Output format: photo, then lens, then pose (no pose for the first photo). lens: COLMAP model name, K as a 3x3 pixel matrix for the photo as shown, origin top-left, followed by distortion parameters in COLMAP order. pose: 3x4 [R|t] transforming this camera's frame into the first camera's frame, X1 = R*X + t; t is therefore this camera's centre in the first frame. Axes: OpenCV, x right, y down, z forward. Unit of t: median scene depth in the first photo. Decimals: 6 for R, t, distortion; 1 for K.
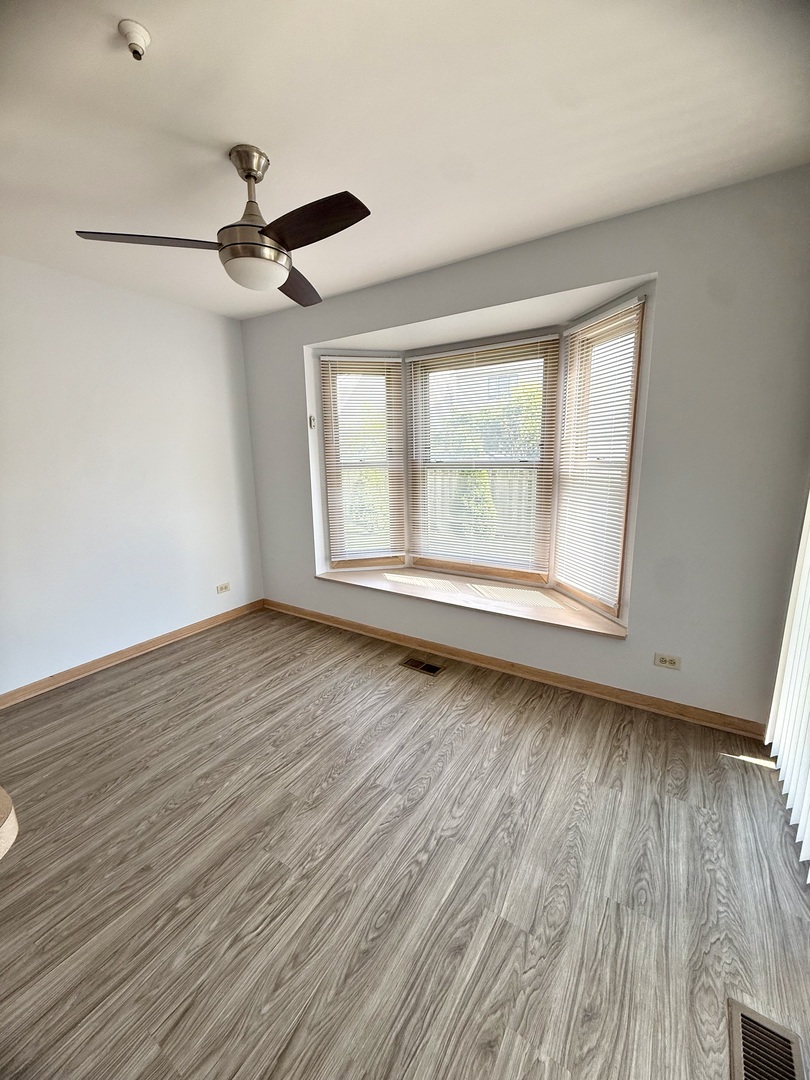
lens RADIAL K [[431.9, 0, 402.6], [0, 431.9, 534.3], [0, 0, 1]] dist [-0.000561, 0.000224]
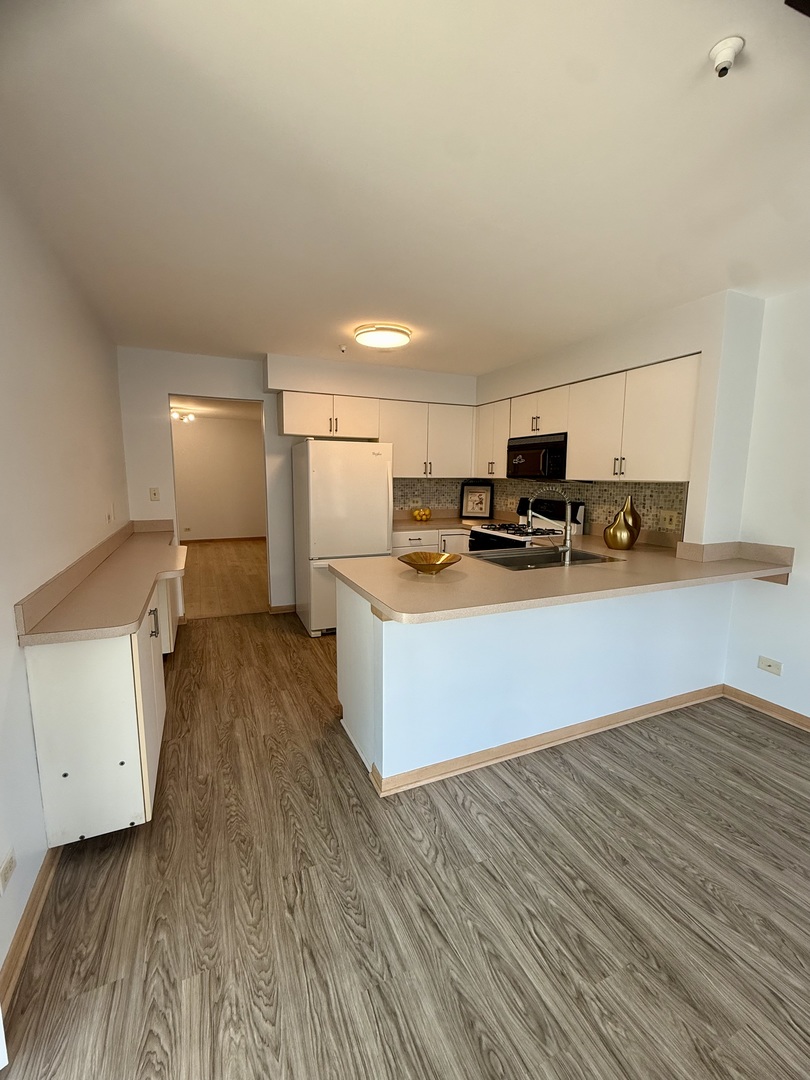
lens RADIAL K [[456.5, 0, 408.8], [0, 456.5, 540.1], [0, 0, 1]] dist [-0.003129, 0.000838]
pose [[-0.542177, 0.136241, -0.829146, 0.510929], [-0.158825, 0.952363, 0.260343, -0.197416], [0.825118, 0.272841, -0.494711, 0.847989]]
